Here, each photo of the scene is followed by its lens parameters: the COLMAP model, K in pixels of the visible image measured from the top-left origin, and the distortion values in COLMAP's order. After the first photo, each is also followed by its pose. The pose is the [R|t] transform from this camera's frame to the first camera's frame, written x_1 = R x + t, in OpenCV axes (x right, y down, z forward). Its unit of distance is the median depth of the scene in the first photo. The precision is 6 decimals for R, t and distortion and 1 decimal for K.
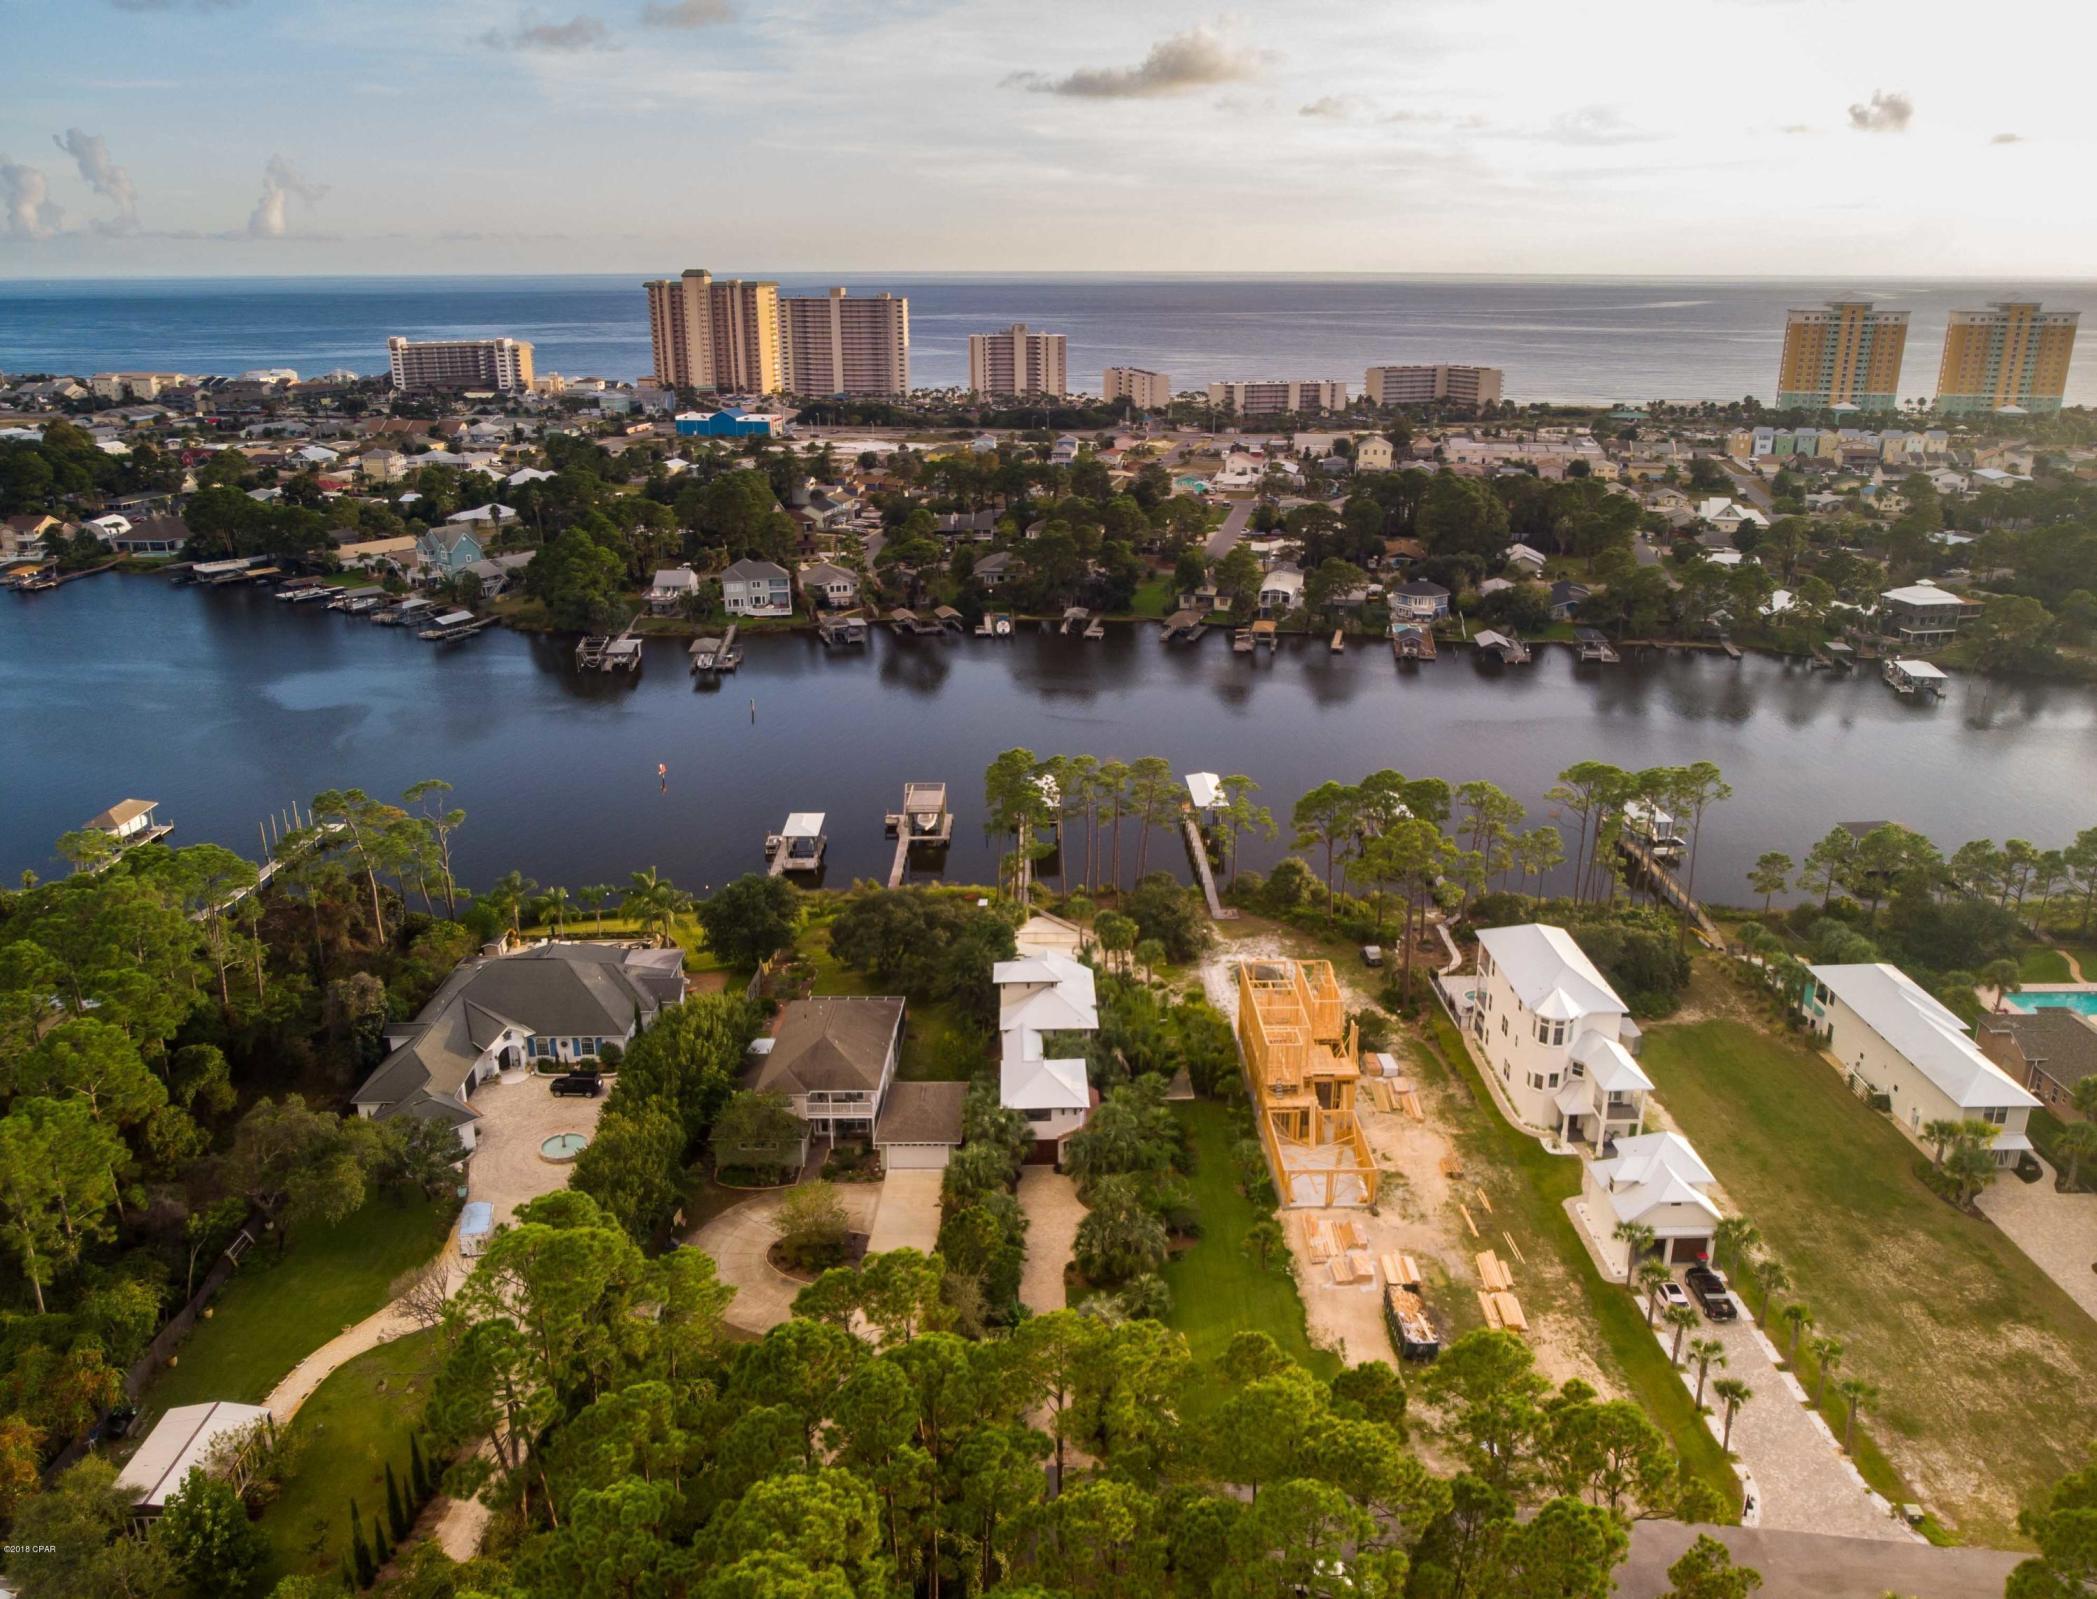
lens RADIAL K [[1558.0, 0, 1058.4], [0, 1558.0, 800.1], [0, 0, 1]] dist [-0.037730, 0.000615]
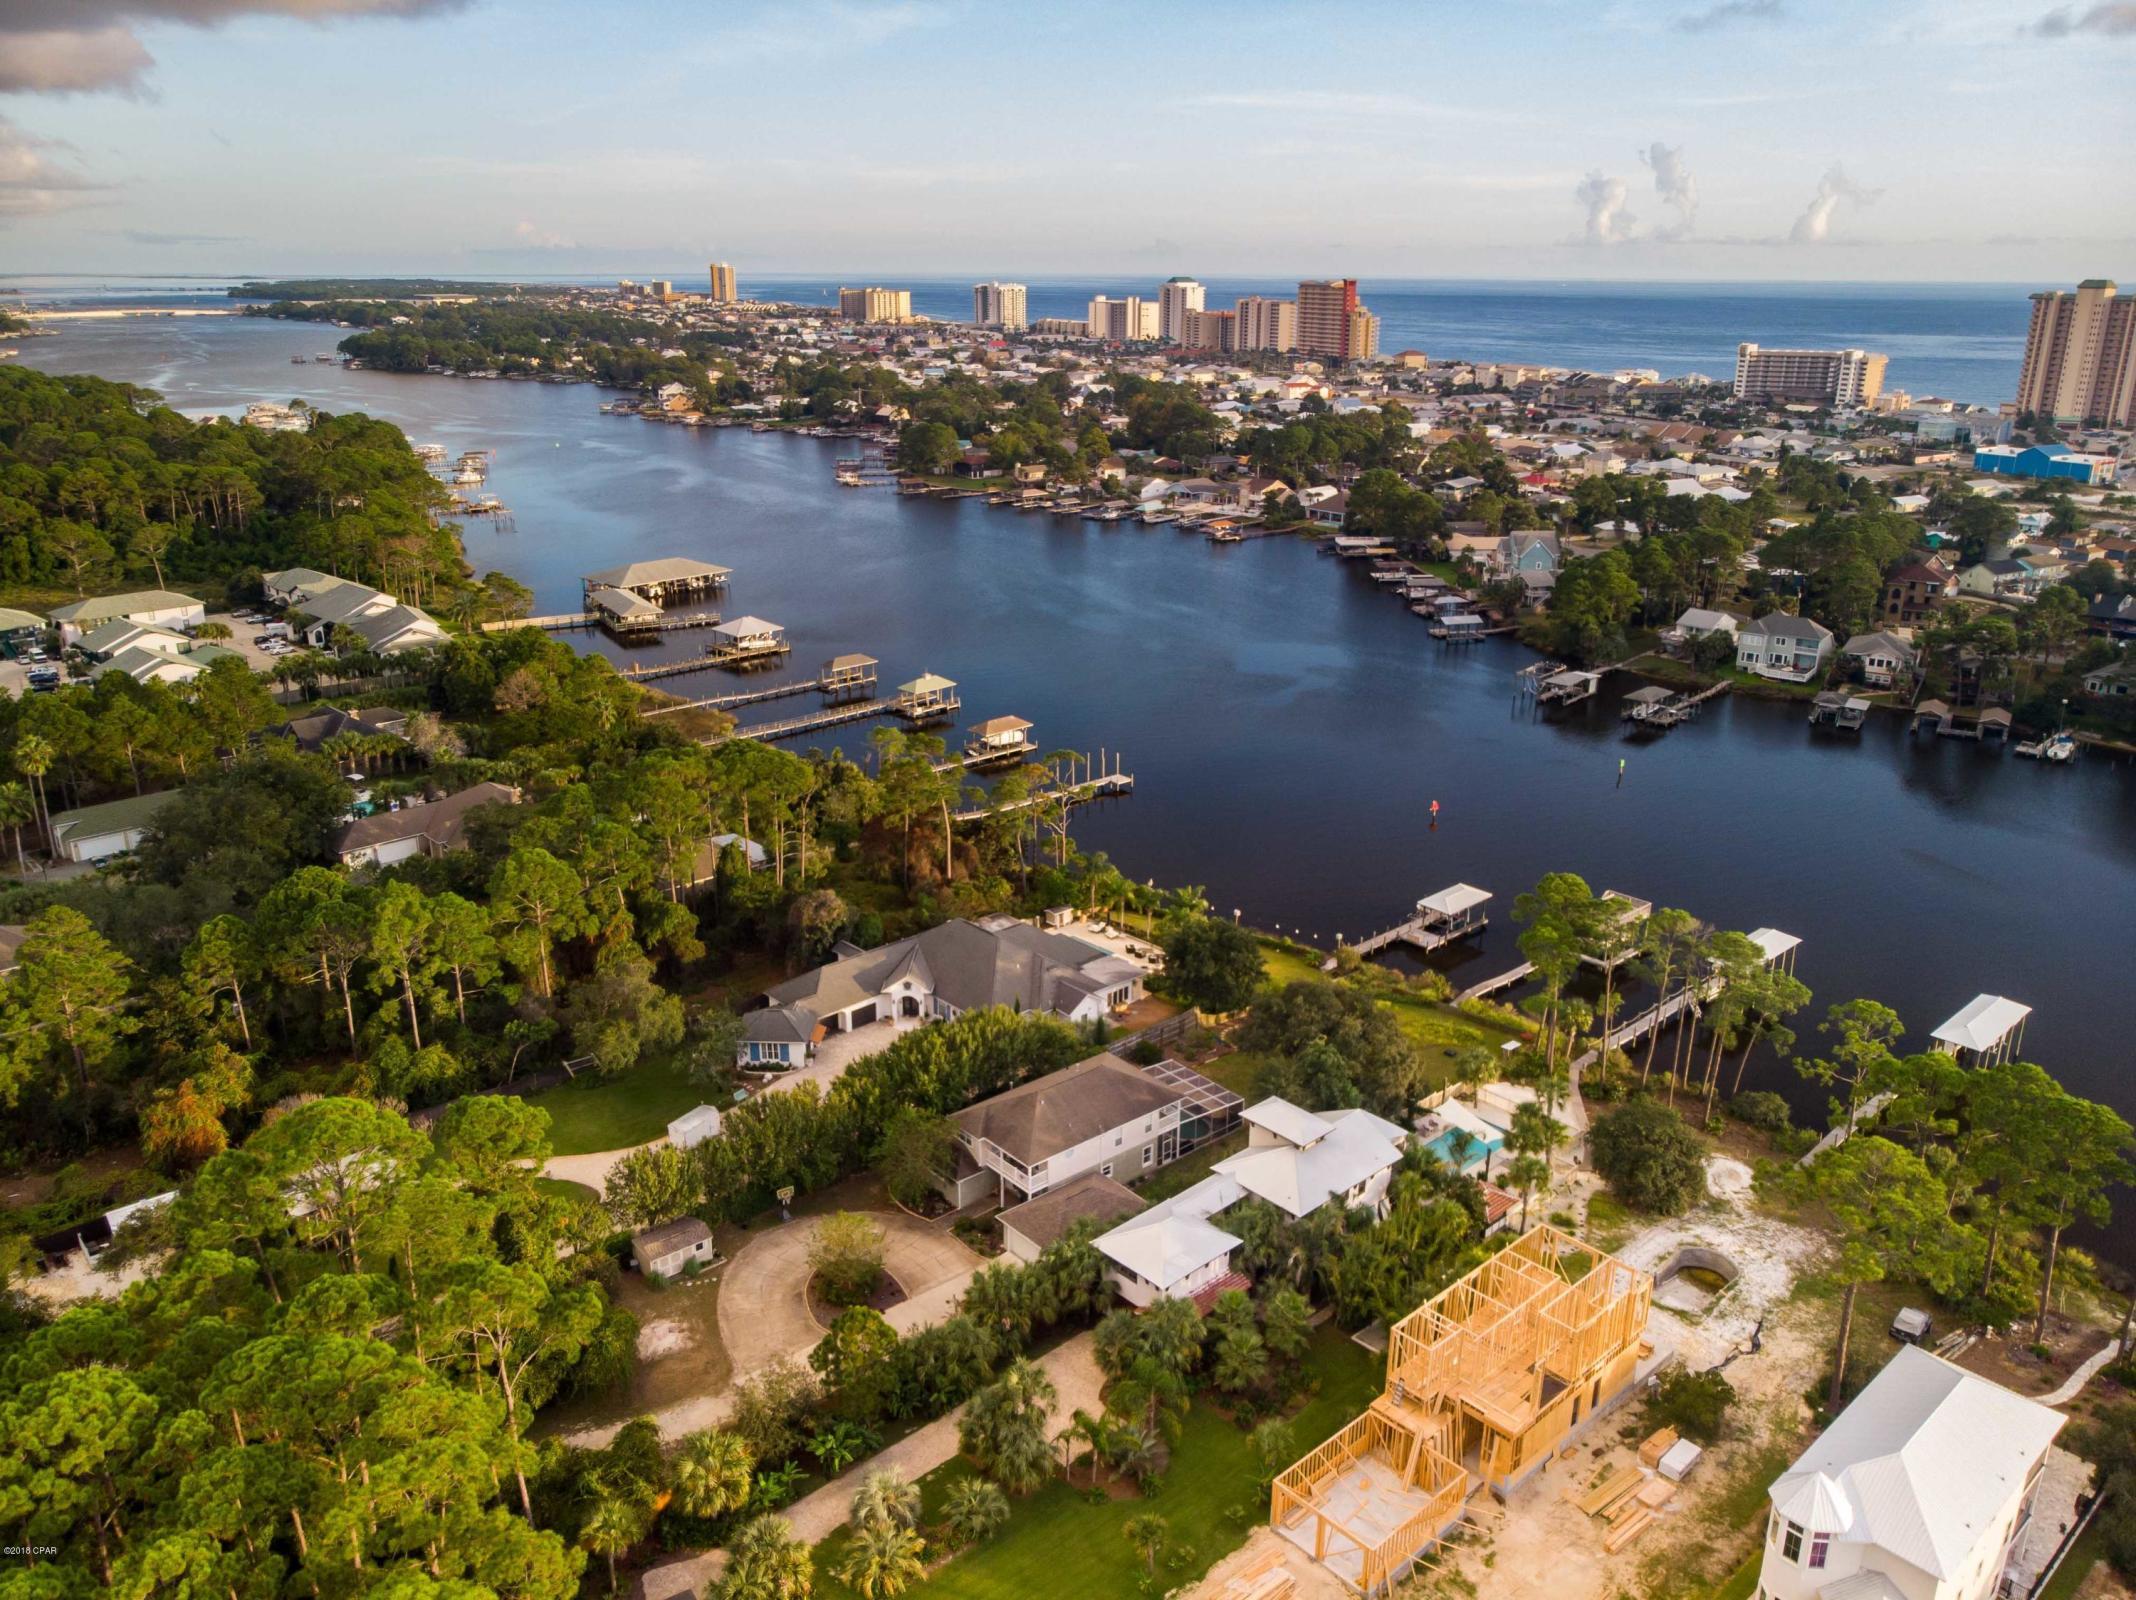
lens RADIAL K [[1569.9, 0, 1057.4], [0, 1569.9, 805.3], [0, 0, 1]] dist [-0.044659, 0.008983]
pose [[0.643194, 0.243383, -0.725993, 0.193928], [-0.245025, 0.963705, 0.105995, -0.044799], [0.725441, 0.109711, 0.679484, 0.140279]]
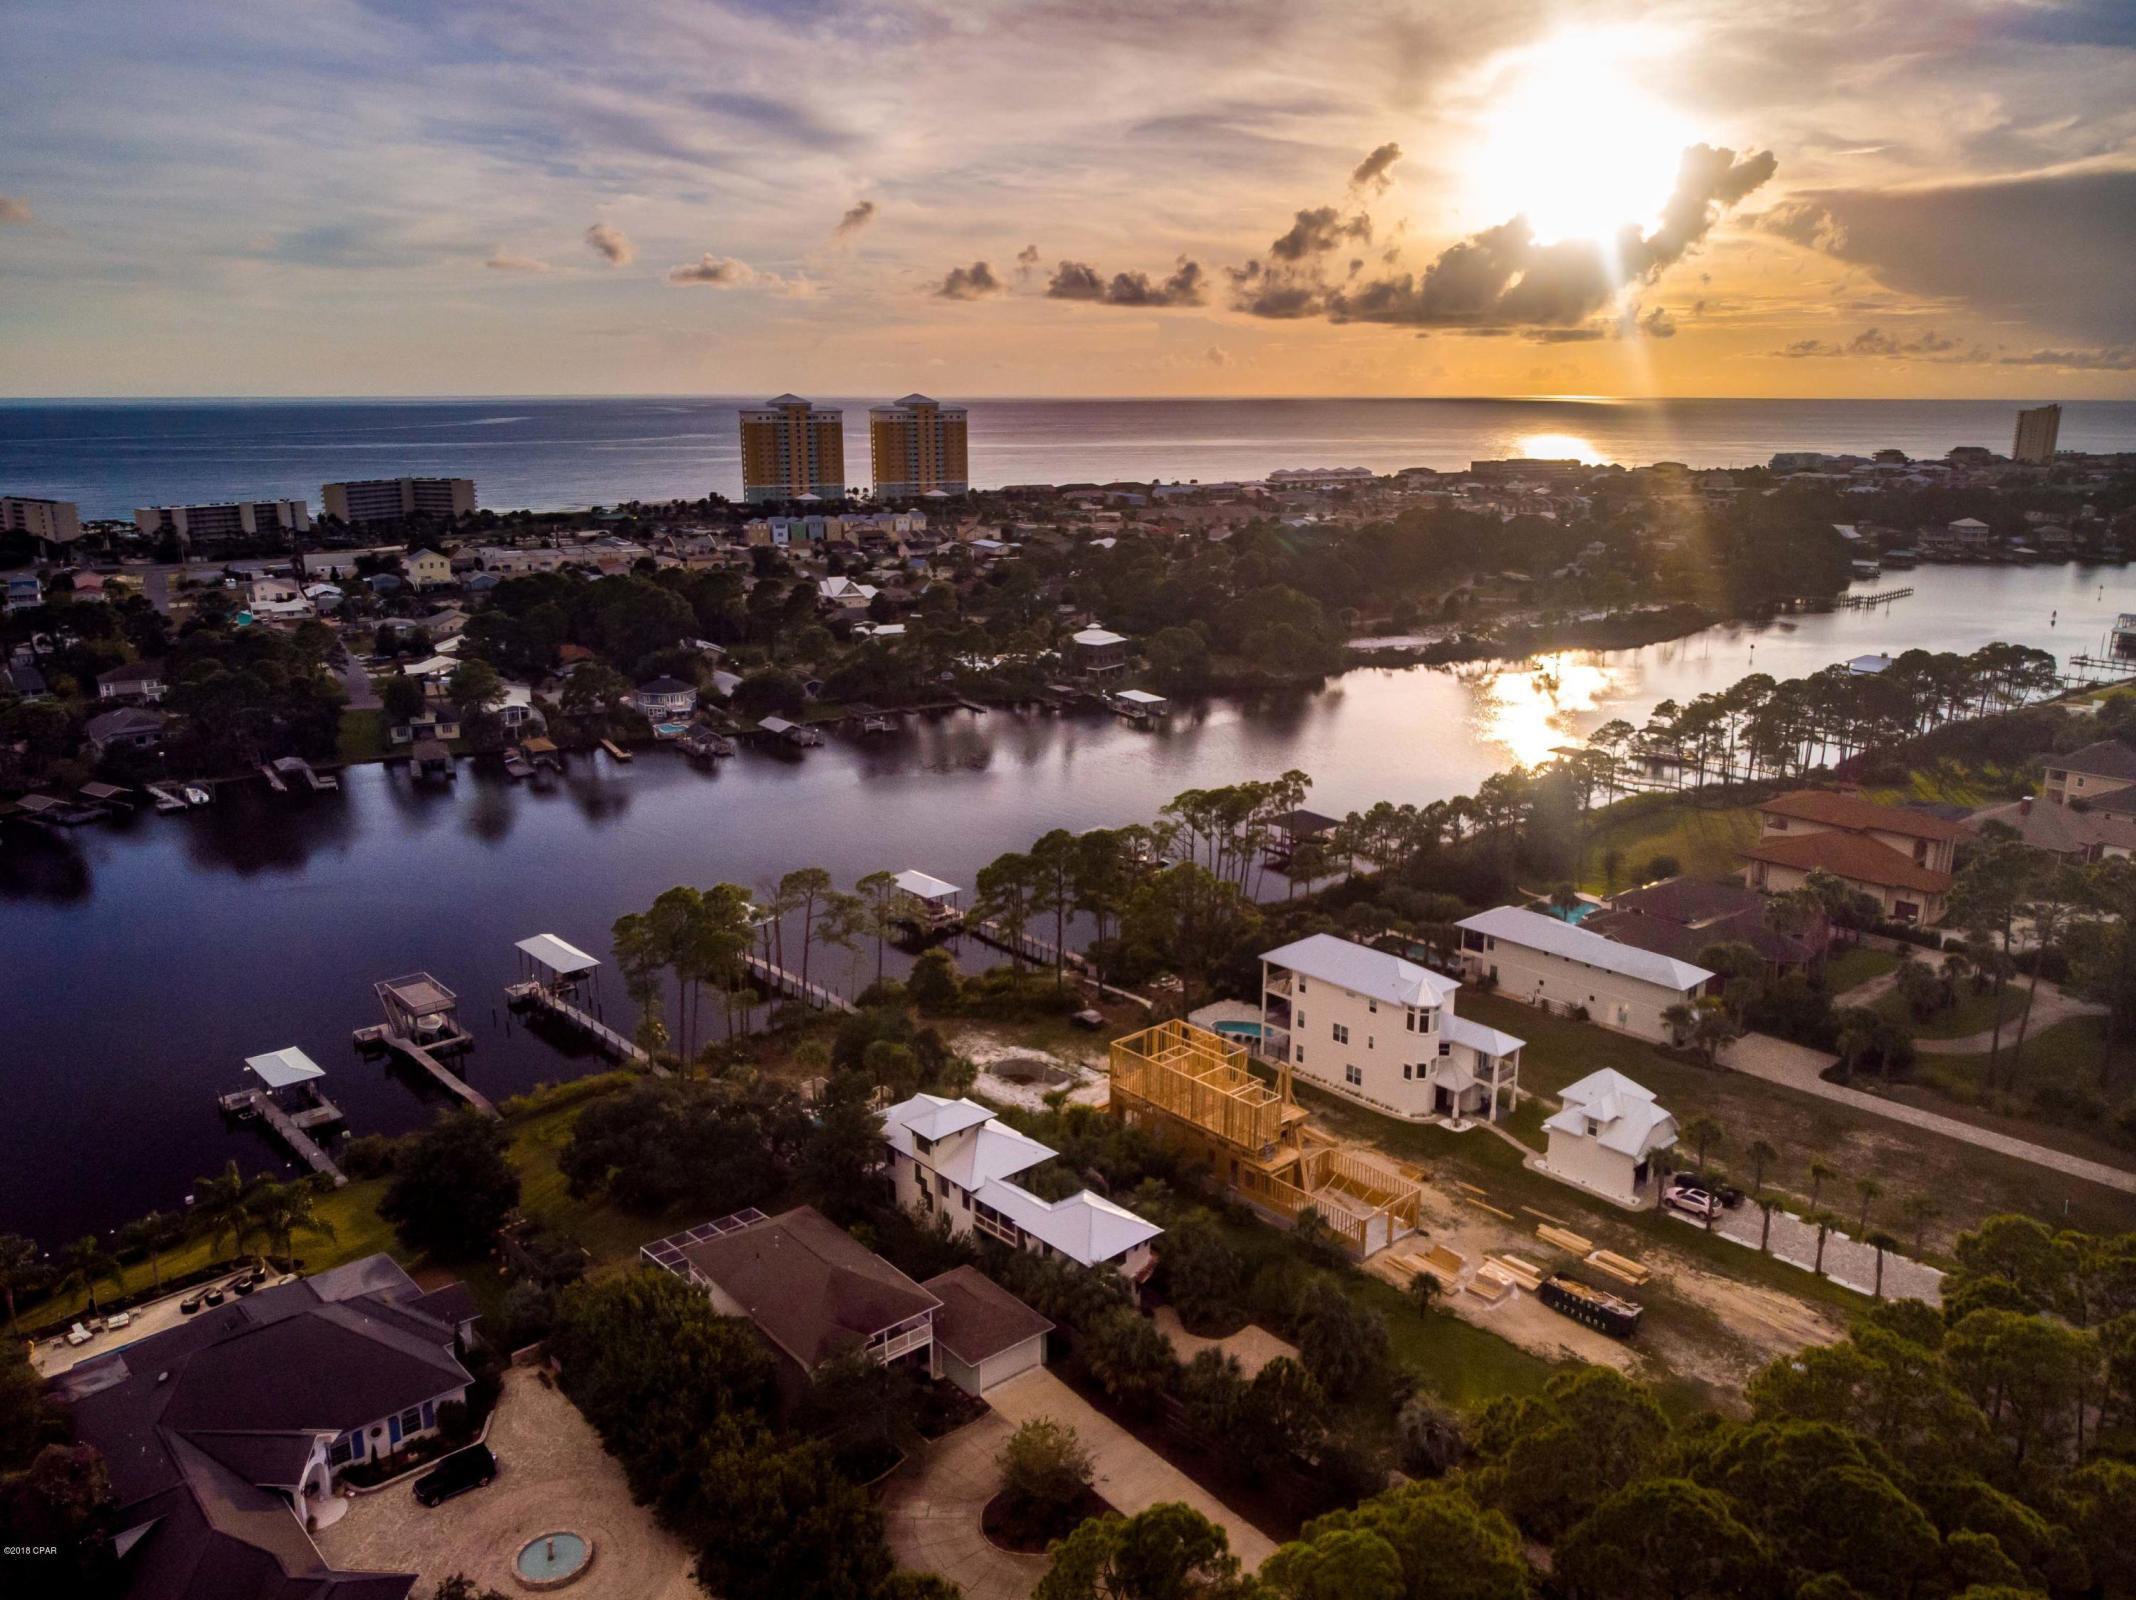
lens RADIAL K [[1569.9, 0, 1057.4], [0, 1569.9, 805.3], [0, 0, 1]] dist [-0.044659, 0.008983]
pose [[0.758506, -0.162230, 0.631150, -0.200842], [0.206048, 0.978534, 0.003896, -0.019505], [-0.618234, 0.127092, 0.775651, 0.119871]]
